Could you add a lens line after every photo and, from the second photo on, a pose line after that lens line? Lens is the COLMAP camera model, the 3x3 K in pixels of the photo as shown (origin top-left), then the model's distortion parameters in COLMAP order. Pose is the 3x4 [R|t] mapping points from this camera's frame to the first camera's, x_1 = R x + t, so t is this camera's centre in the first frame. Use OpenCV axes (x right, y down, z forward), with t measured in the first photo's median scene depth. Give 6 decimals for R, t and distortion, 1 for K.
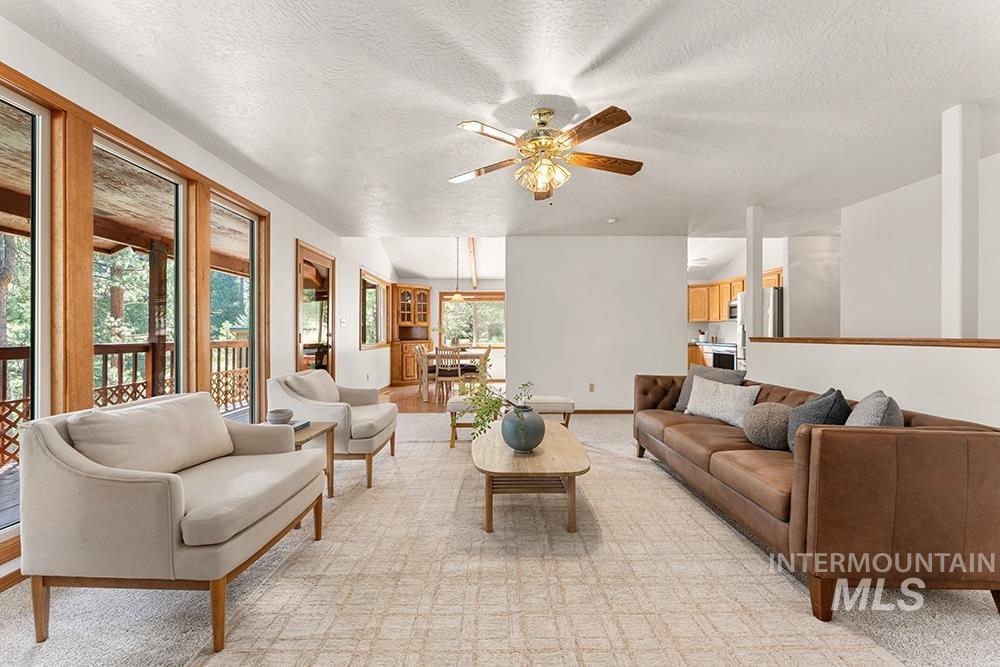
lens RADIAL K [[399.1, 0, 500.9], [0, 399.1, 335.2], [0, 0, 1]] dist [0.002627, -0.001143]
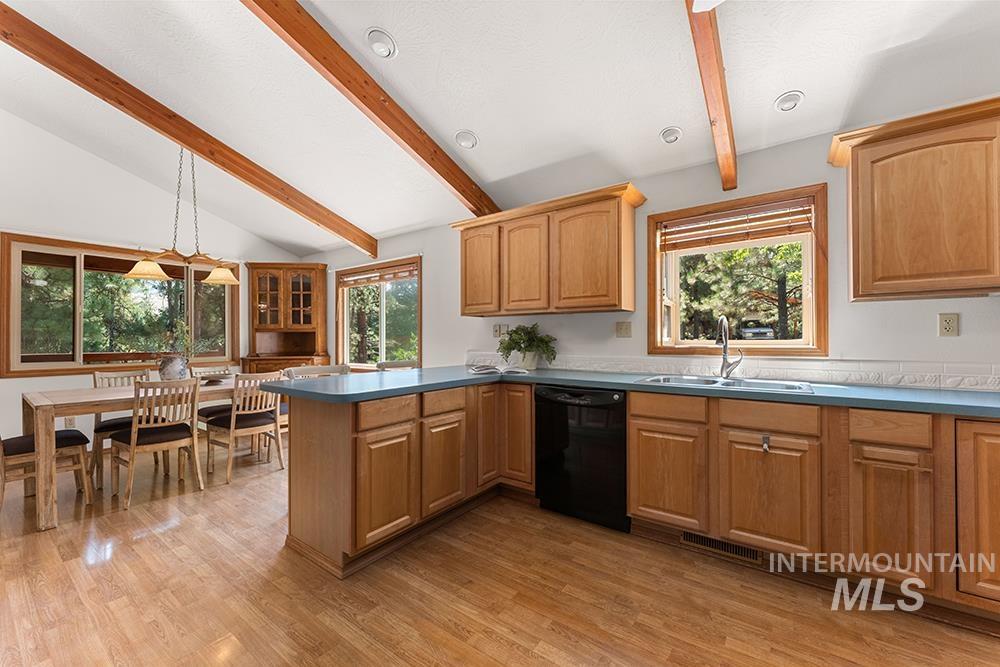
lens RADIAL K [[399.1, 0, 501.7], [0, 399.1, 342.4], [0, 0, 1]] dist [0.002627, -0.001143]
pose [[0.802317, 0.002300, -0.596894, 0.396575], [0.001492, 0.999982, 0.005858, -0.010090], [0.596897, -0.005590, 0.802299, 0.718441]]
